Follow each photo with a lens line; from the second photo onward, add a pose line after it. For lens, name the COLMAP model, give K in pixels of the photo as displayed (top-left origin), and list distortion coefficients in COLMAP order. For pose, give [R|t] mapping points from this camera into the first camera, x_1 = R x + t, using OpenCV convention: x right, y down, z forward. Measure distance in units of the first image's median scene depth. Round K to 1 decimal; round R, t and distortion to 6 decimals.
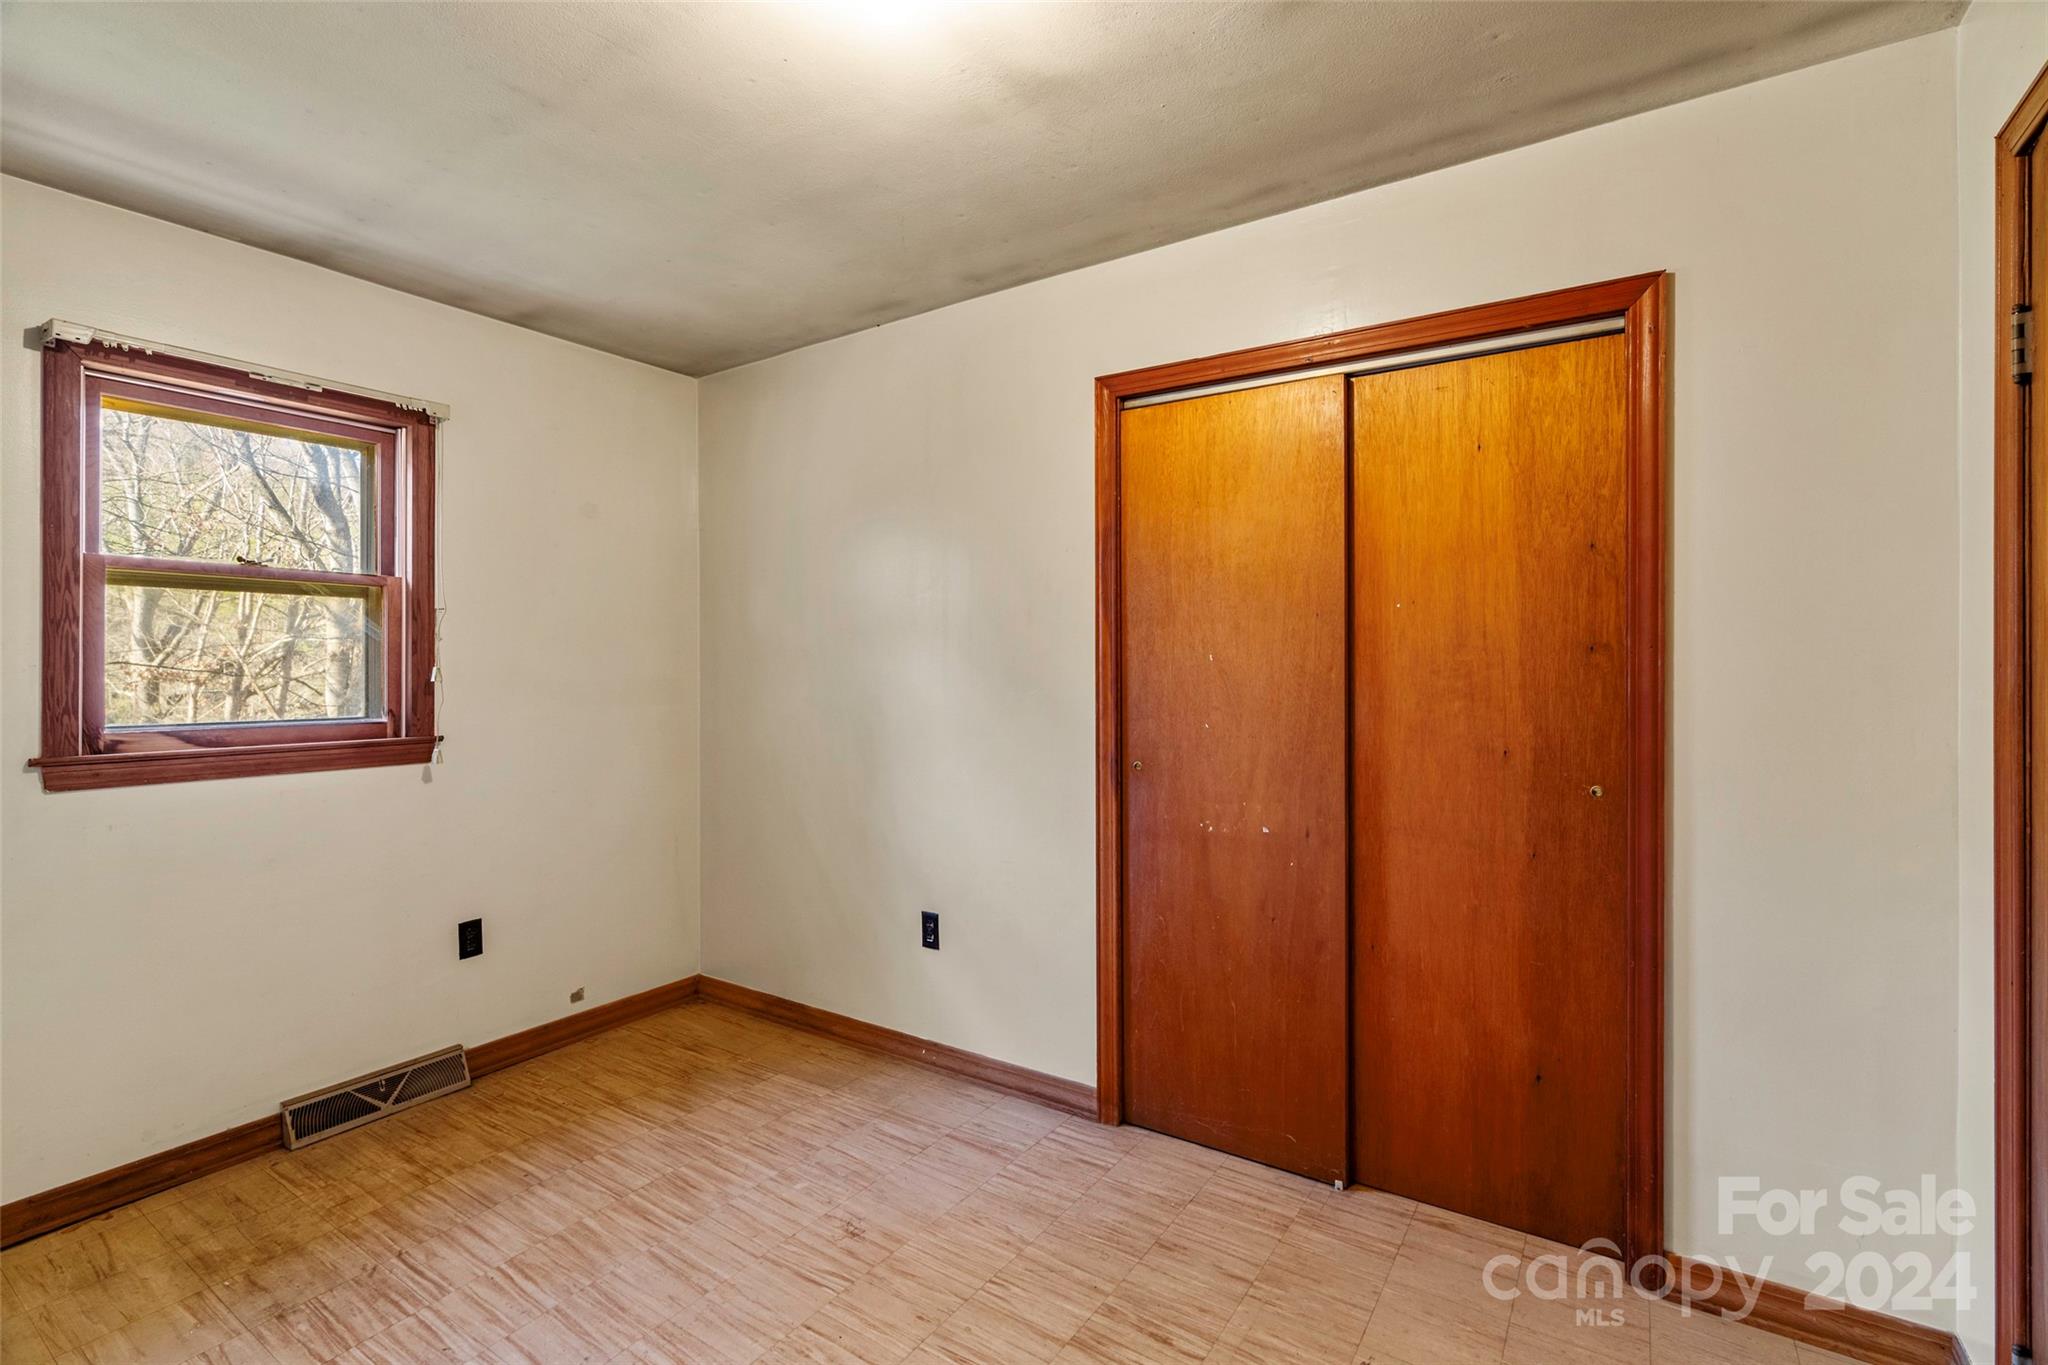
lens RADIAL K [[928.6, 0, 1017.0], [0, 928.6, 680.4], [0, 0, 1]] dist [-0.003161, 0.000533]
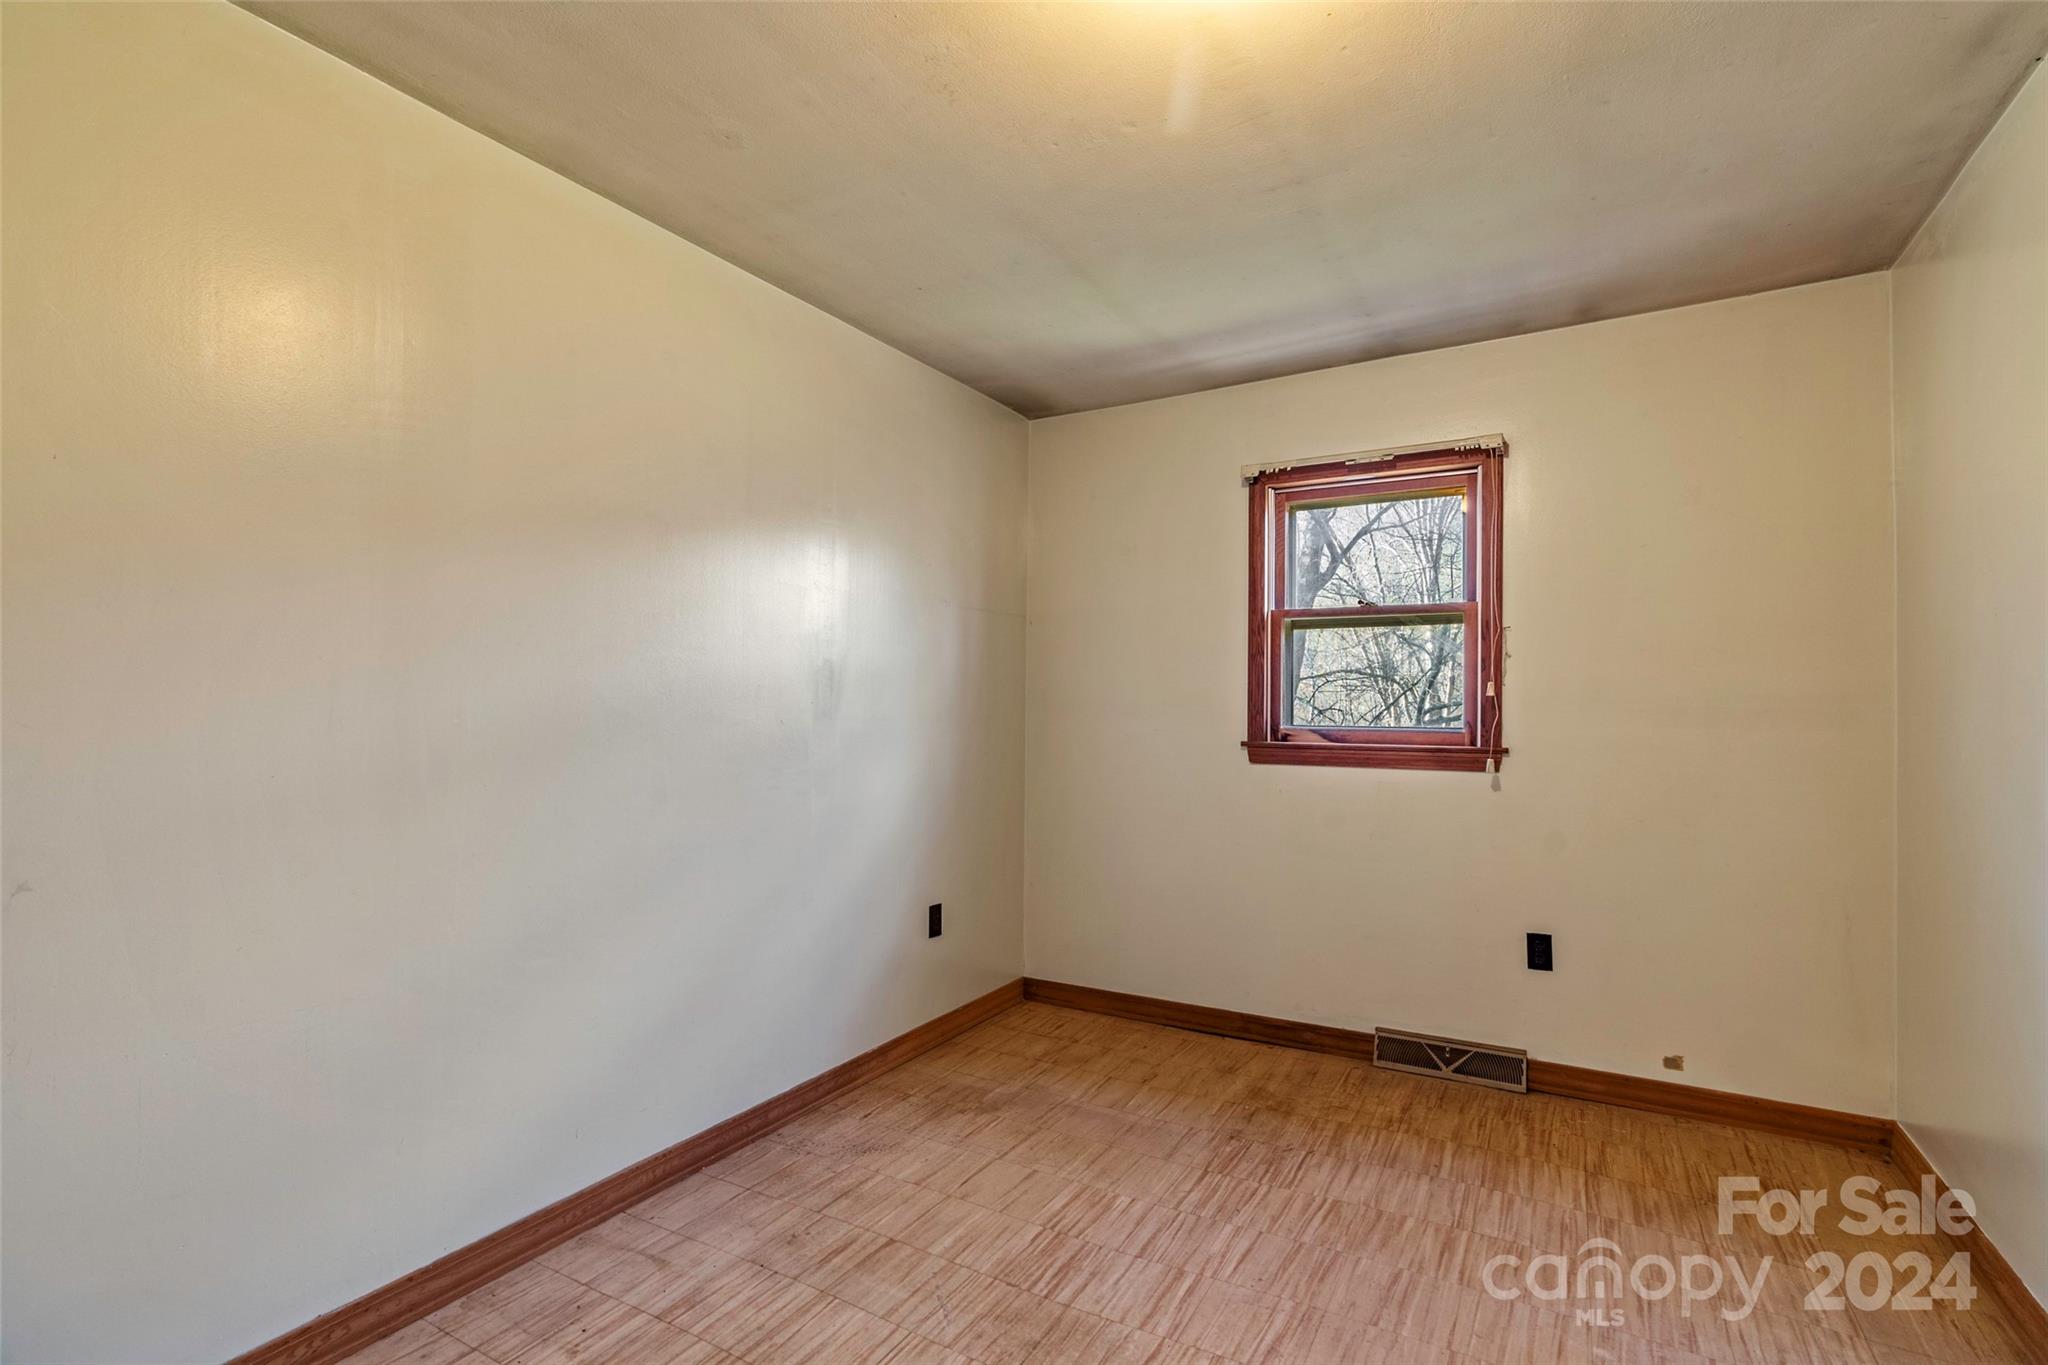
lens RADIAL K [[928.6, 0, 1013.2], [0, 928.6, 709.1], [0, 0, 1]] dist [-0.003161, 0.000533]
pose [[0.060944, 0.009415, -0.998097, 0.452532], [-0.017002, 0.999820, 0.008394, 0.018939], [0.997996, 0.016458, 0.061093, 0.431123]]
